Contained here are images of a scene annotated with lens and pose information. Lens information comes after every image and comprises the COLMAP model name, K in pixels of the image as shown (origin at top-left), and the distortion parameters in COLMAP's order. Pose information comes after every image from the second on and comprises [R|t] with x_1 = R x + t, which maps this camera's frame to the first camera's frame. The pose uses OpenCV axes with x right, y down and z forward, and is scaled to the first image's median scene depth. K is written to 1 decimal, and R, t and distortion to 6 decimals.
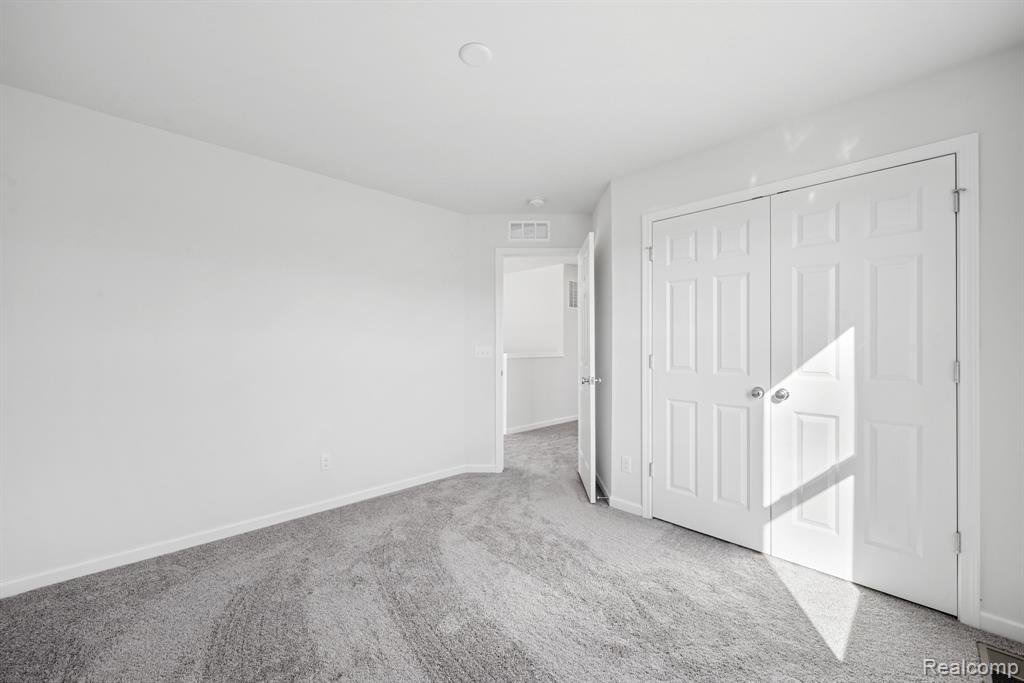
lens RADIAL K [[403.0, 0, 514.9], [0, 403.0, 342.0], [0, 0, 1]] dist [0.001896, -0.000077]
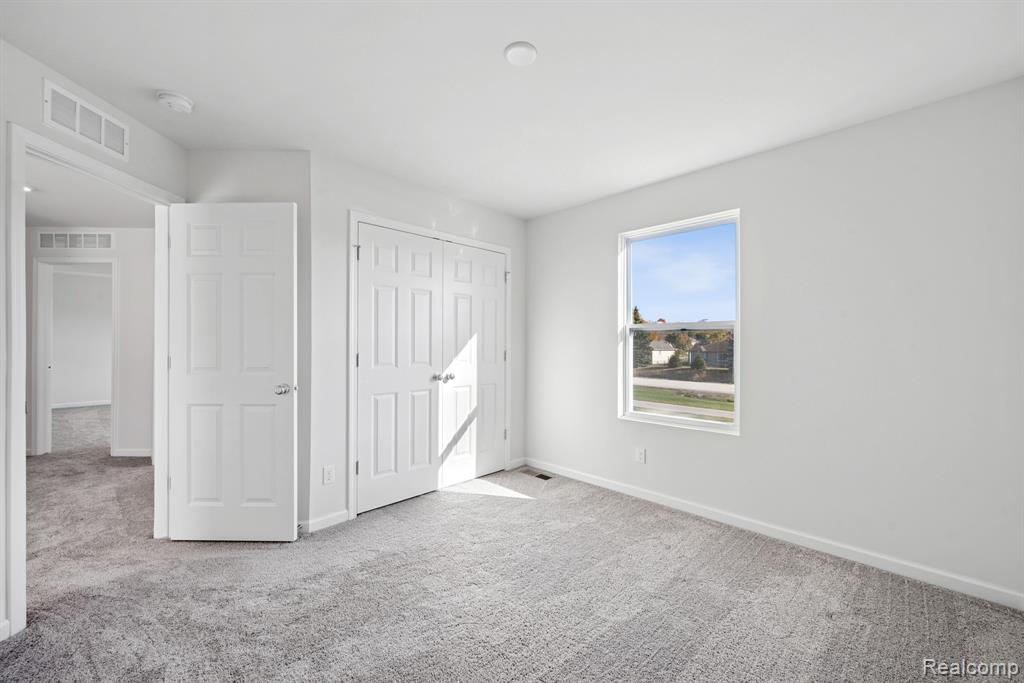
lens RADIAL K [[403.0, 0, 509.1], [0, 403.0, 340.1], [0, 0, 1]] dist [0.001896, -0.000077]
pose [[-0.007953, 0.004913, 0.999956, -0.799695], [-0.007210, 0.999962, -0.004970, 0.000829], [-0.999942, -0.007249, -0.007917, 0.752069]]
